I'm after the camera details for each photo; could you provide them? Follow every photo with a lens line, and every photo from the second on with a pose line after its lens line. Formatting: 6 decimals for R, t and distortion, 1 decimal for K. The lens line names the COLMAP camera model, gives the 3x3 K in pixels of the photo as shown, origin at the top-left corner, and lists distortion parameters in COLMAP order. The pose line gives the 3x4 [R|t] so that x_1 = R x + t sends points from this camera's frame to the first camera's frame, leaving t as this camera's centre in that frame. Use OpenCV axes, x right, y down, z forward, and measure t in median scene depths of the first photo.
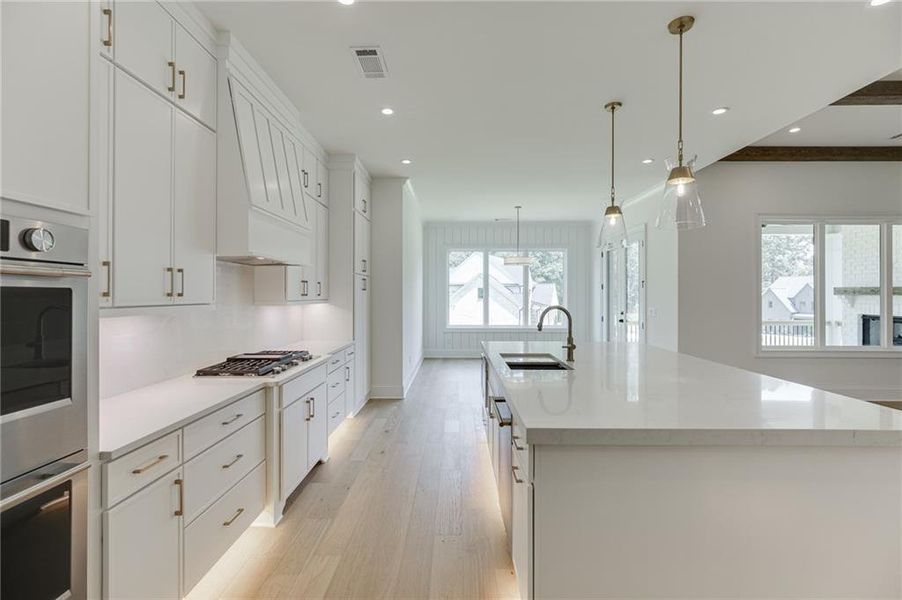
lens RADIAL K [[405.4, 0, 448.5], [0, 405.4, 297.2], [0, 0, 1]] dist [-0.014215, 0.002989]
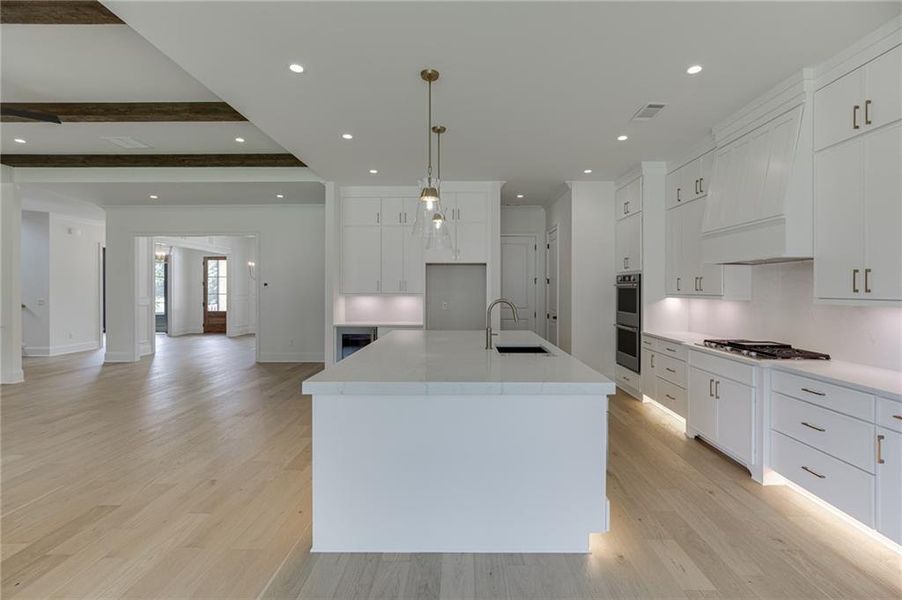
lens RADIAL K [[405.4, 0, 461.5], [0, 405.4, 290.5], [0, 0, 1]] dist [-0.014215, 0.002989]
pose [[-0.999461, -0.001795, -0.032769, 0.222267], [-0.002286, 0.999886, 0.014953, -0.011124], [0.032738, 0.015020, -0.999351, 1.106516]]
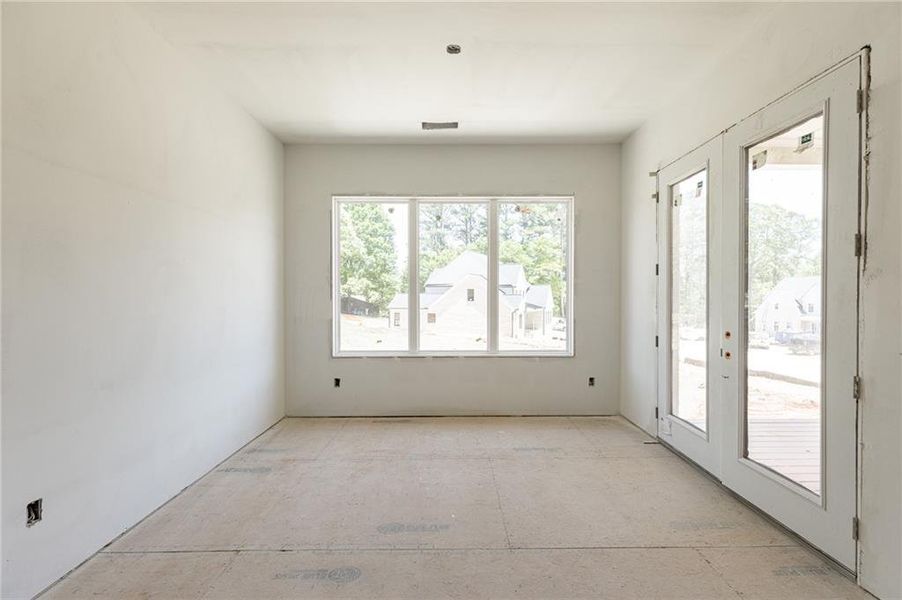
lens RADIAL K [[405.4, 0, 452.3], [0, 405.4, 298.2], [0, 0, 1]] dist [-0.014215, 0.002989]
pose [[0.999801, -0.004815, 0.019341, 0.209764], [0.004884, 0.999982, -0.003528, 0.008886], [-0.019324, 0.003621, 0.999807, 0.802825]]
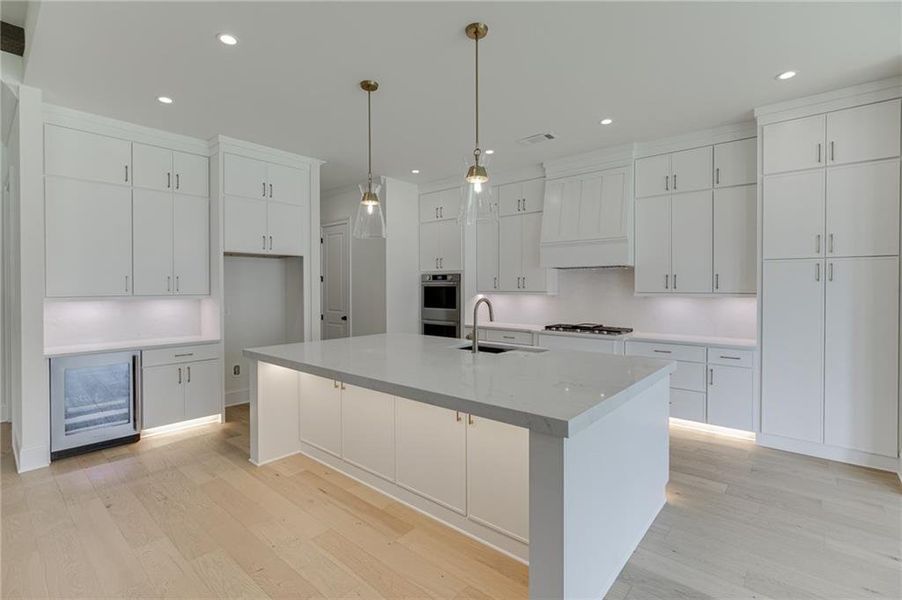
lens RADIAL K [[406.4, 0, 450.6], [0, 406.4, 290.1], [0, 0, 1]] dist [-0.014509, 0.000891]
pose [[-0.629794, 0.004990, -0.776747, 0.595793], [-0.005650, 0.999923, 0.011005, -0.005831], [0.776742, 0.011319, -0.629717, 0.839177]]
